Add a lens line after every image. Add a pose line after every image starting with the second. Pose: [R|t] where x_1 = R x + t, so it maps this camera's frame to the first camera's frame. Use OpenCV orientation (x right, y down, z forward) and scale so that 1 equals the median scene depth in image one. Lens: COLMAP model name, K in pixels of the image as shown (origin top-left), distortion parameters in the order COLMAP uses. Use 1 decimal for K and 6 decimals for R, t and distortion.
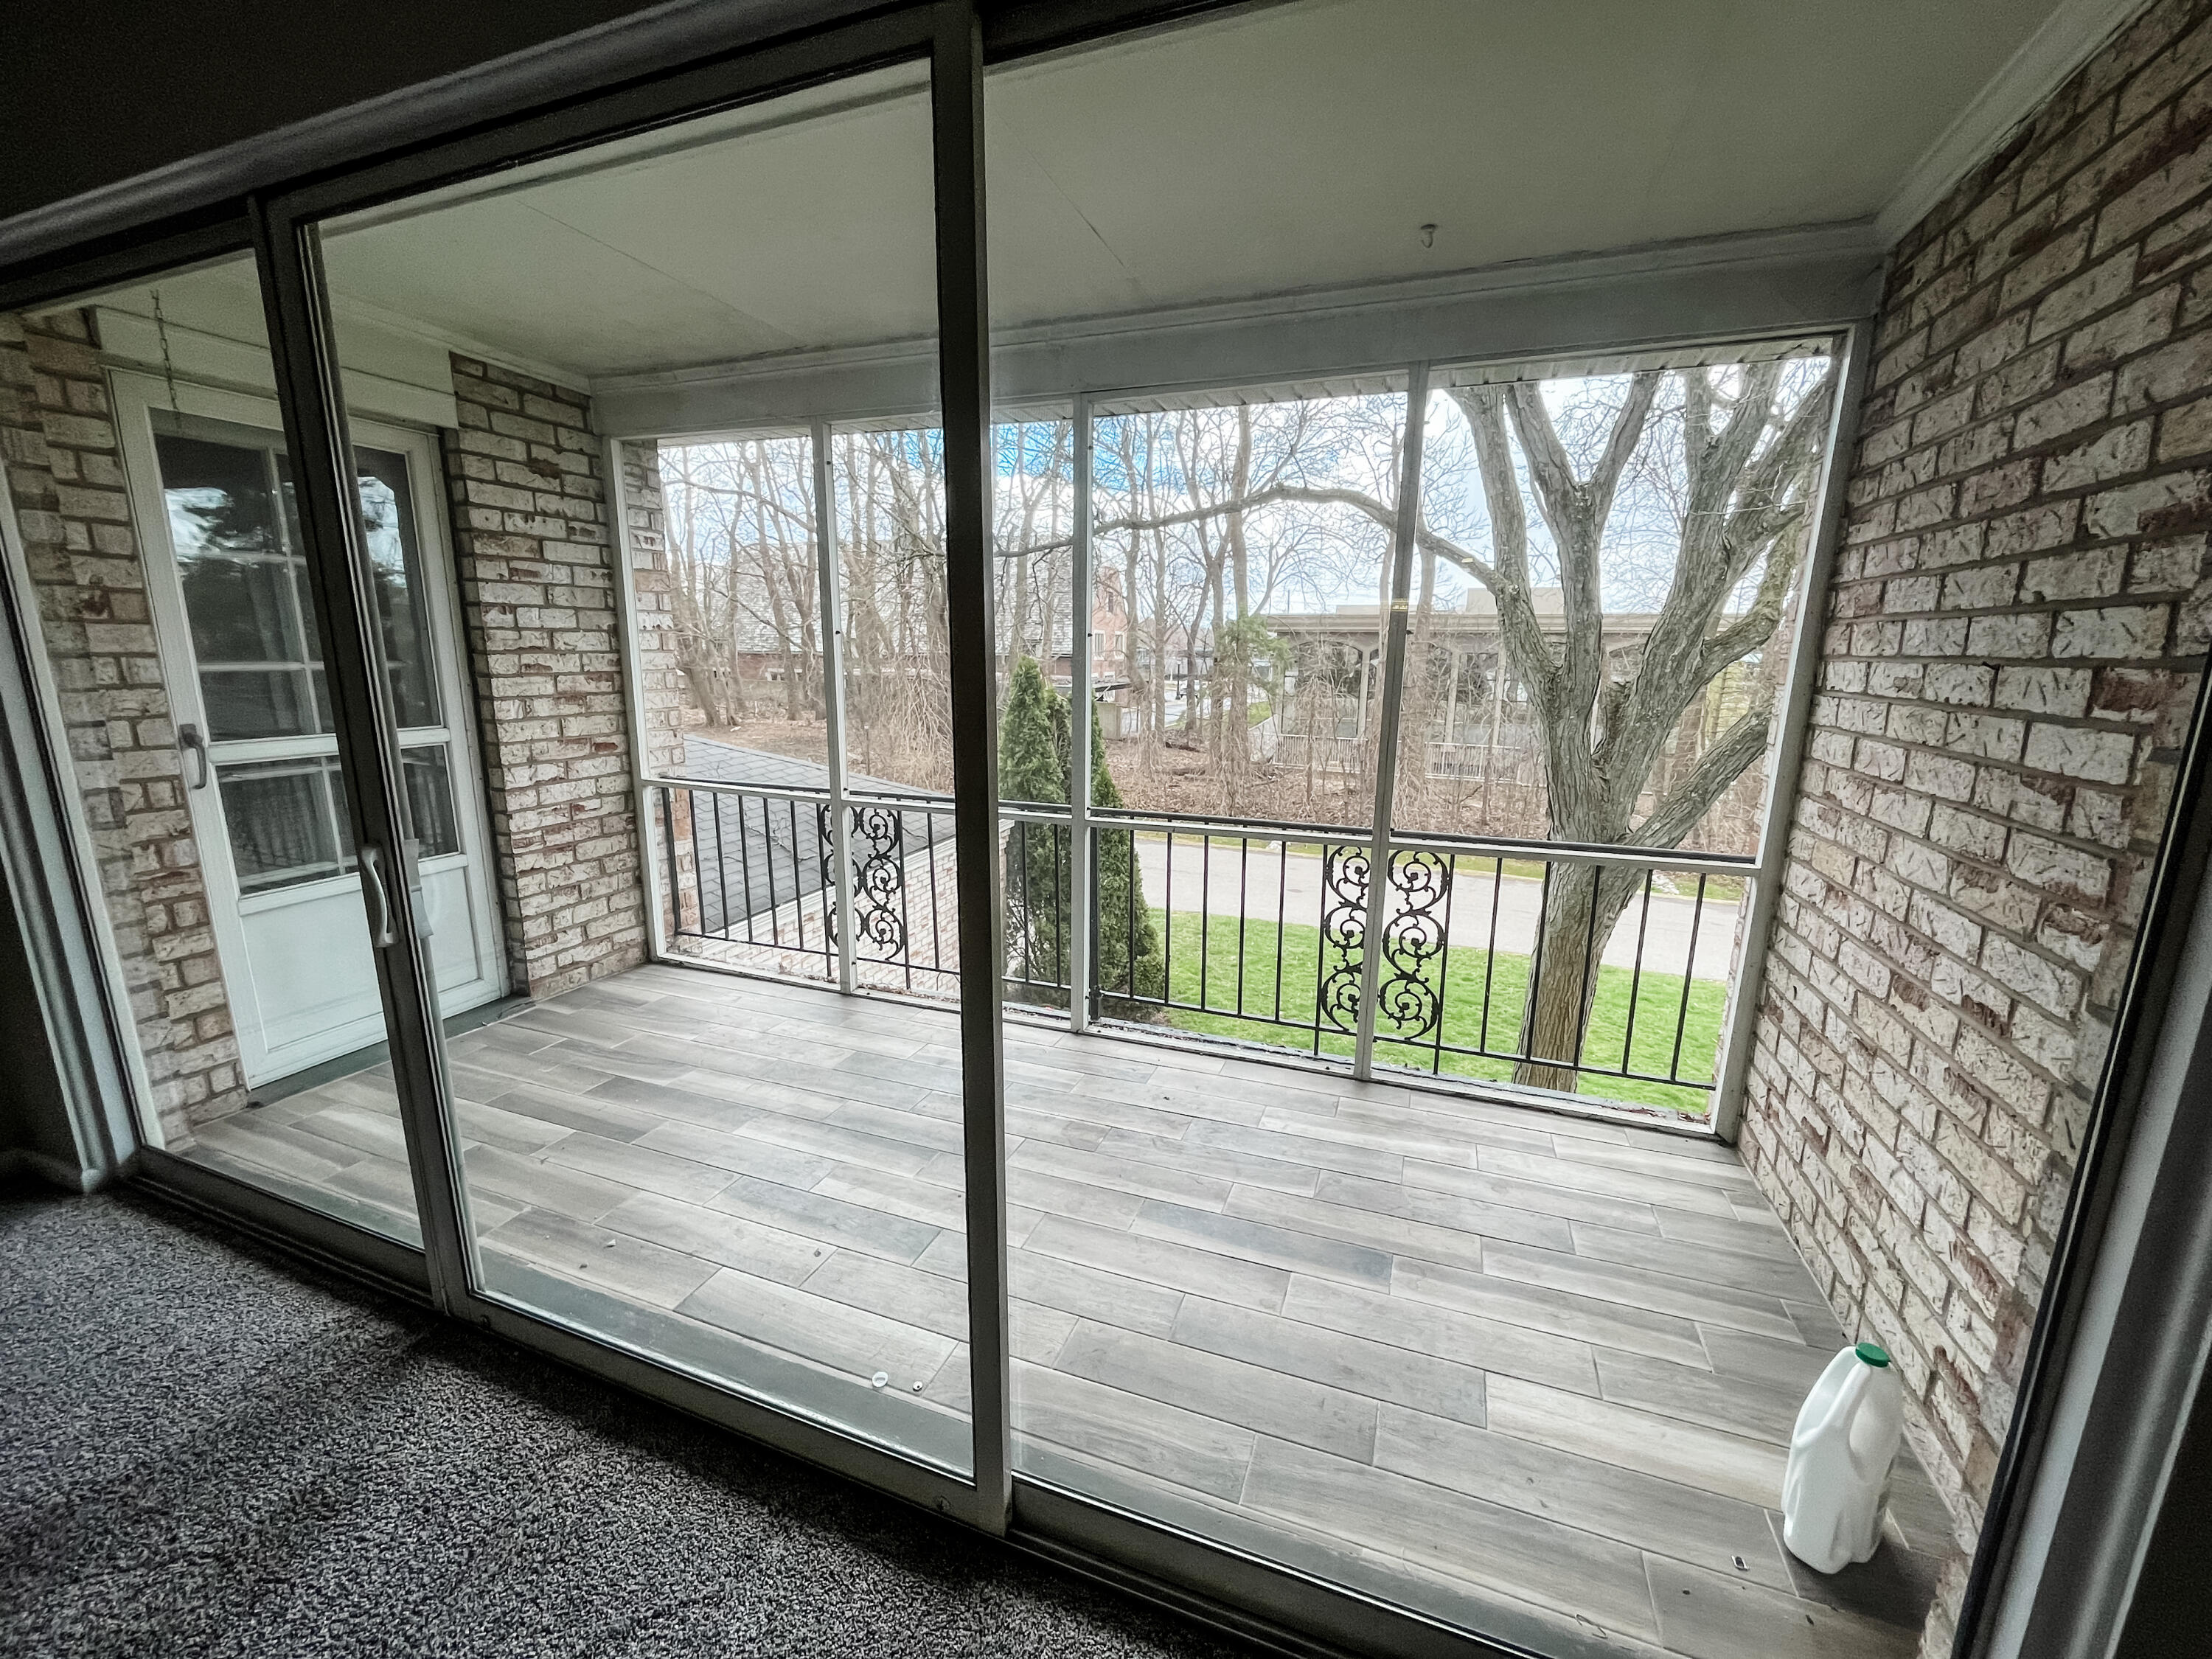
lens RADIAL K [[888.7, 0, 1106.0], [0, 888.7, 829.5], [0, 0, 1]] dist [0.002015, 0.000081]
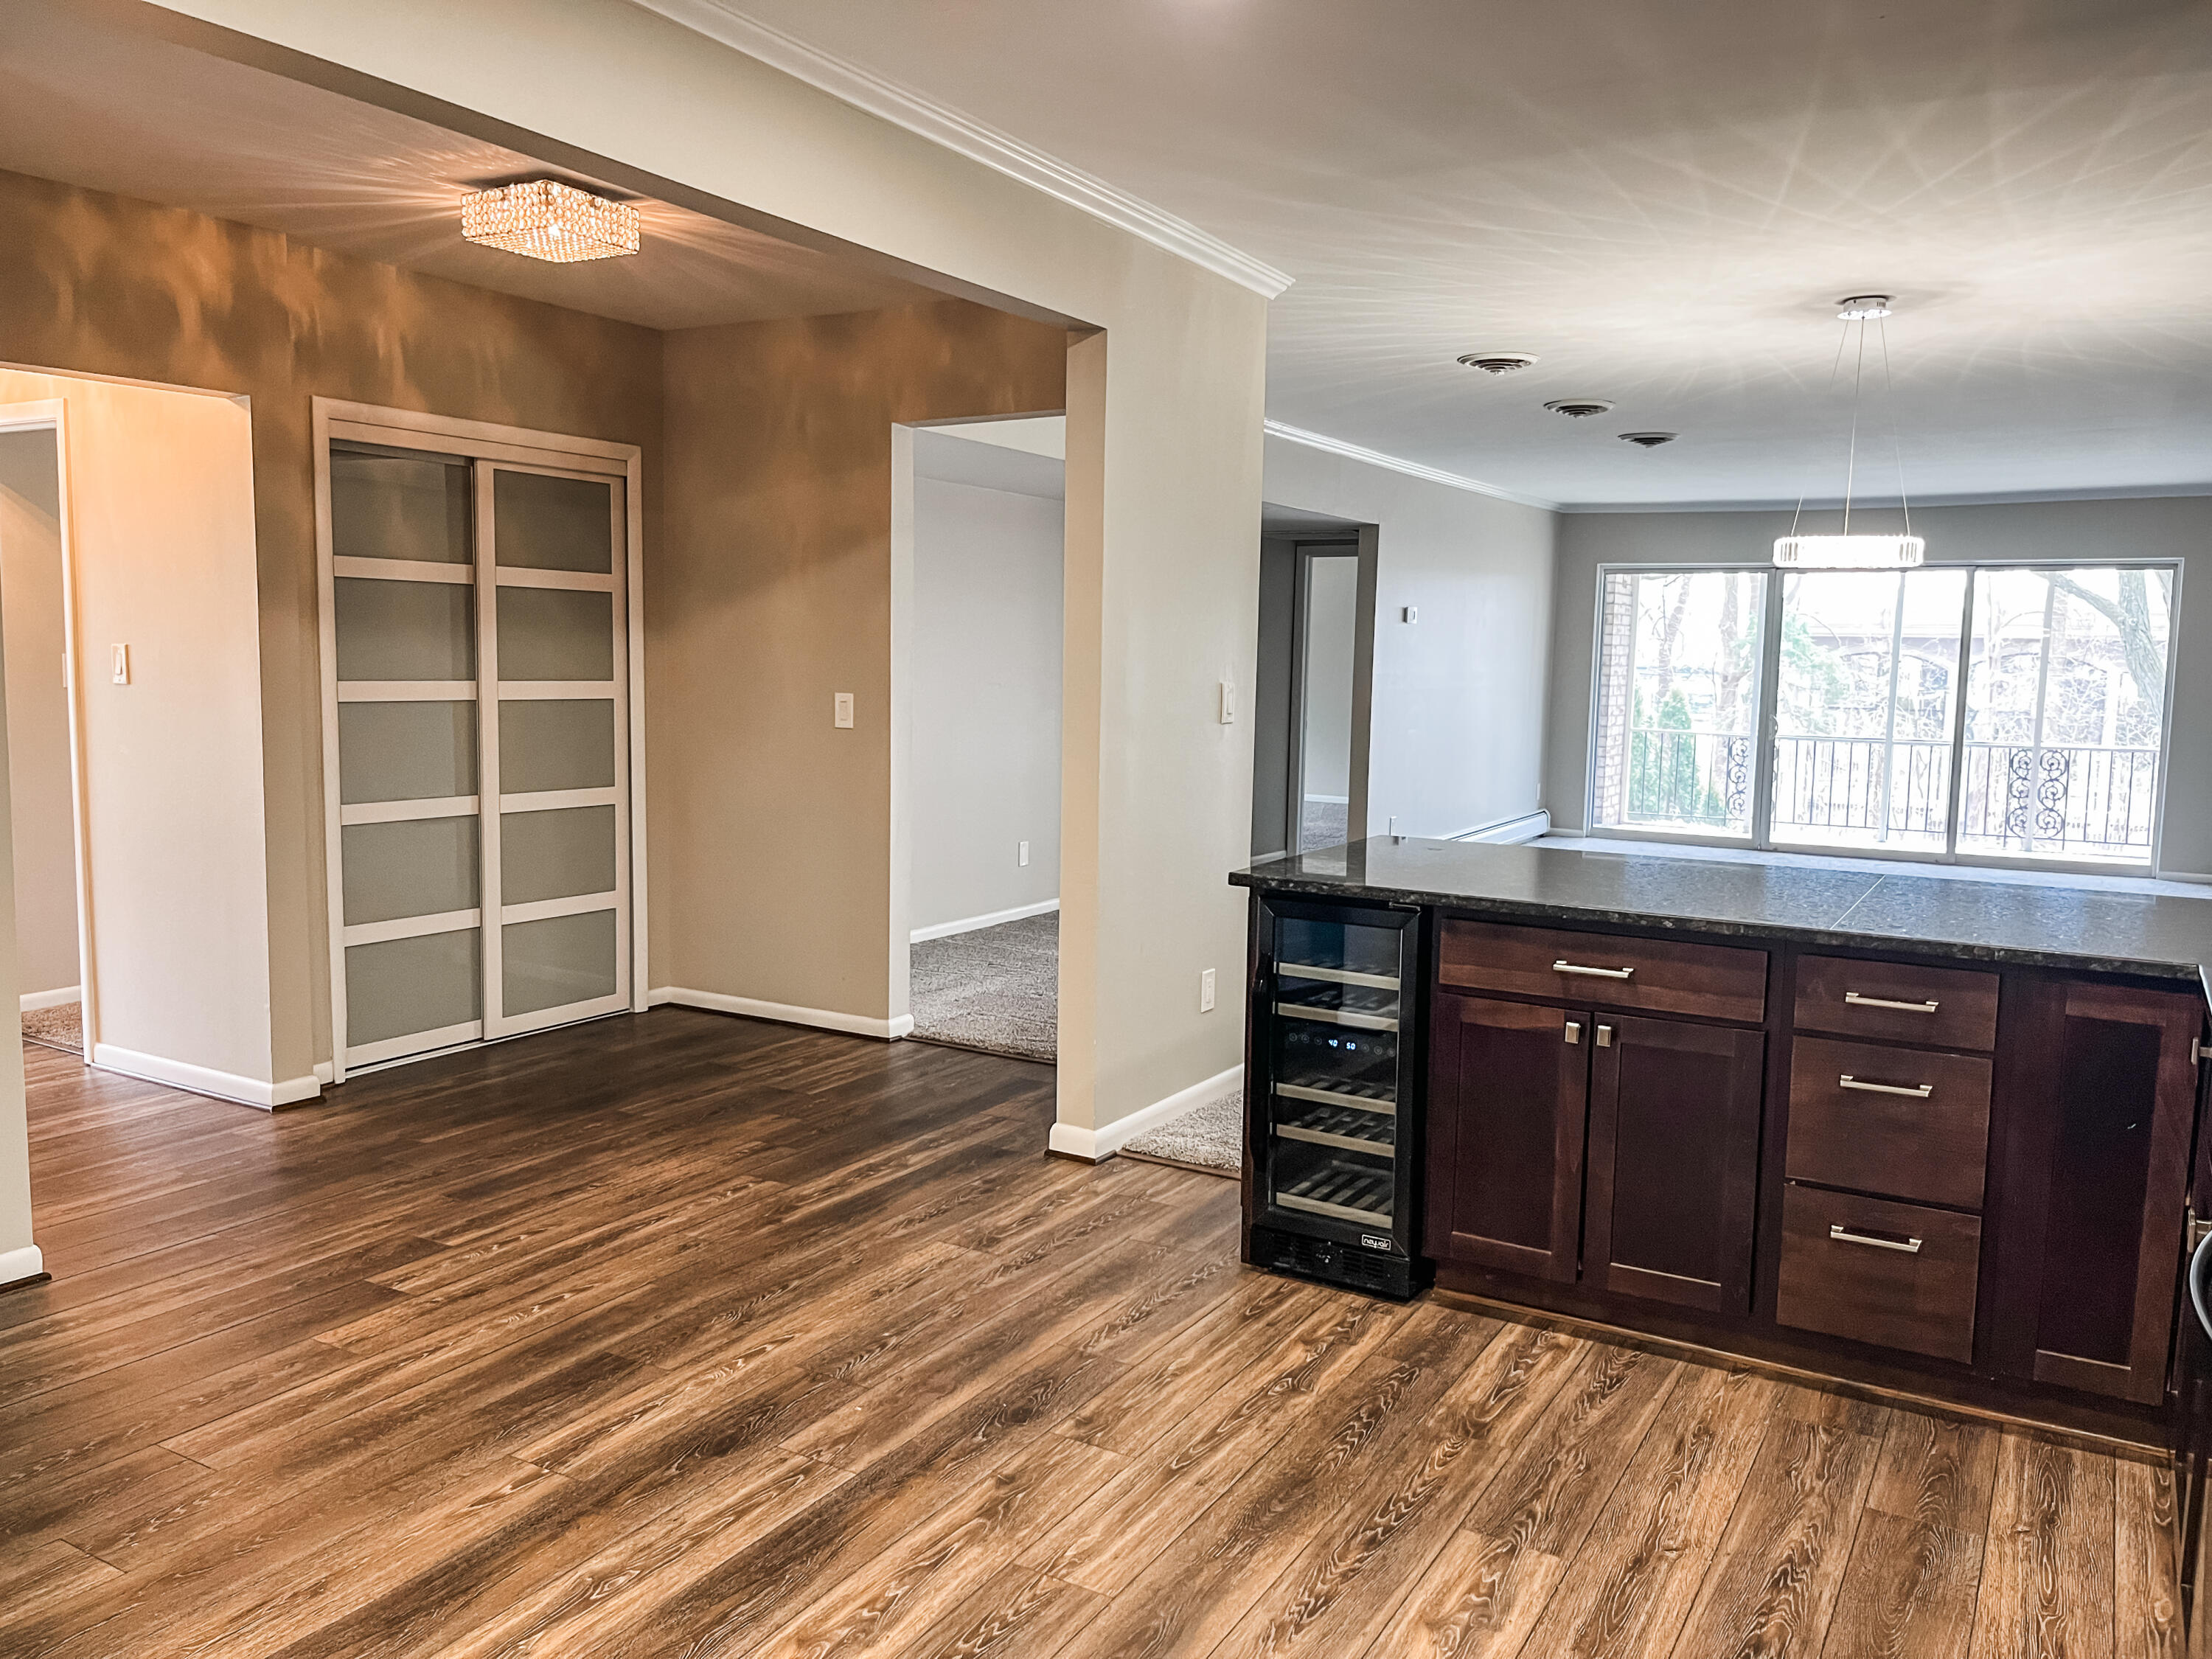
lens RADIAL K [[1685.2, 0, 1120.5], [0, 1685.2, 821.9], [0, 0, 1]] dist [0.059669, -0.061666]
pose [[0.986738, 0.028355, -0.159825, -1.270332], [-0.044568, 0.994110, -0.098785, 0.710163], [0.156082, 0.104598, 0.982190, -3.551615]]
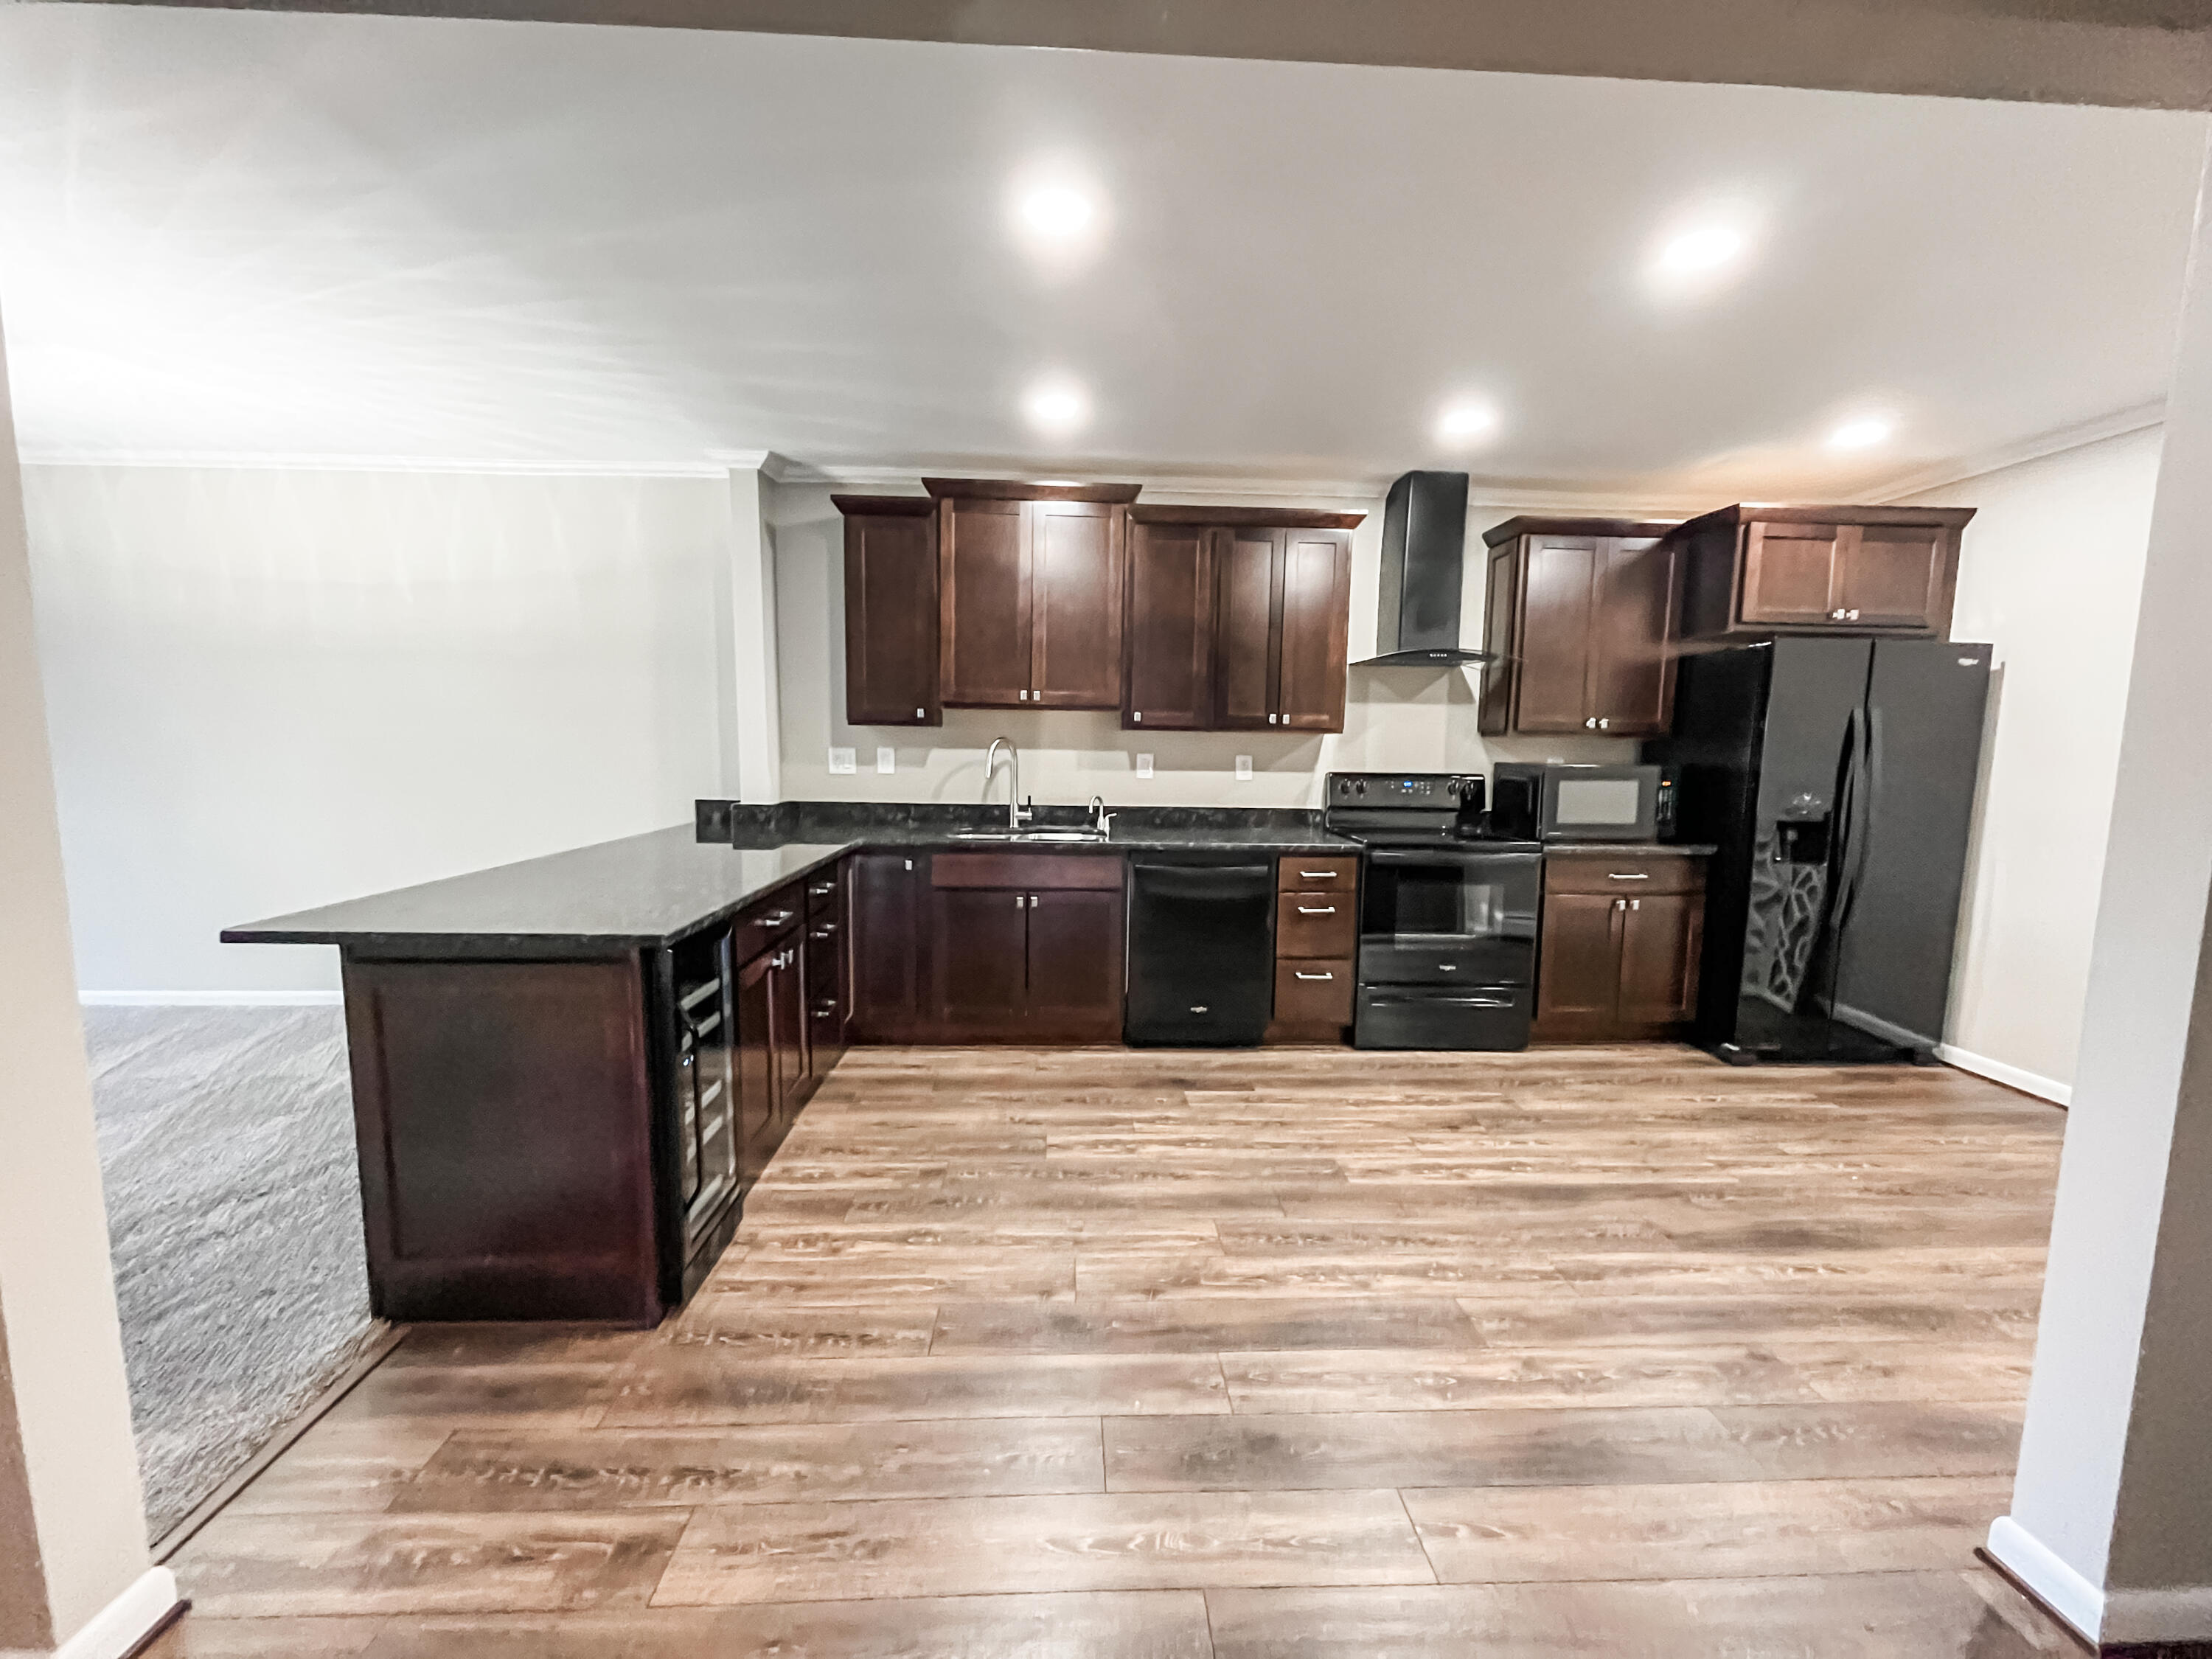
lens RADIAL K [[888.7, 0, 1106.0], [0, 888.7, 829.5], [0, 0, 1]] dist [0.002015, 0.000081]
pose [[-0.395189, -0.108808, 0.912133, -2.095710], [0.169474, 0.967279, 0.188812, 0.477304], [-0.902831, 0.229199, -0.363818, -2.347134]]
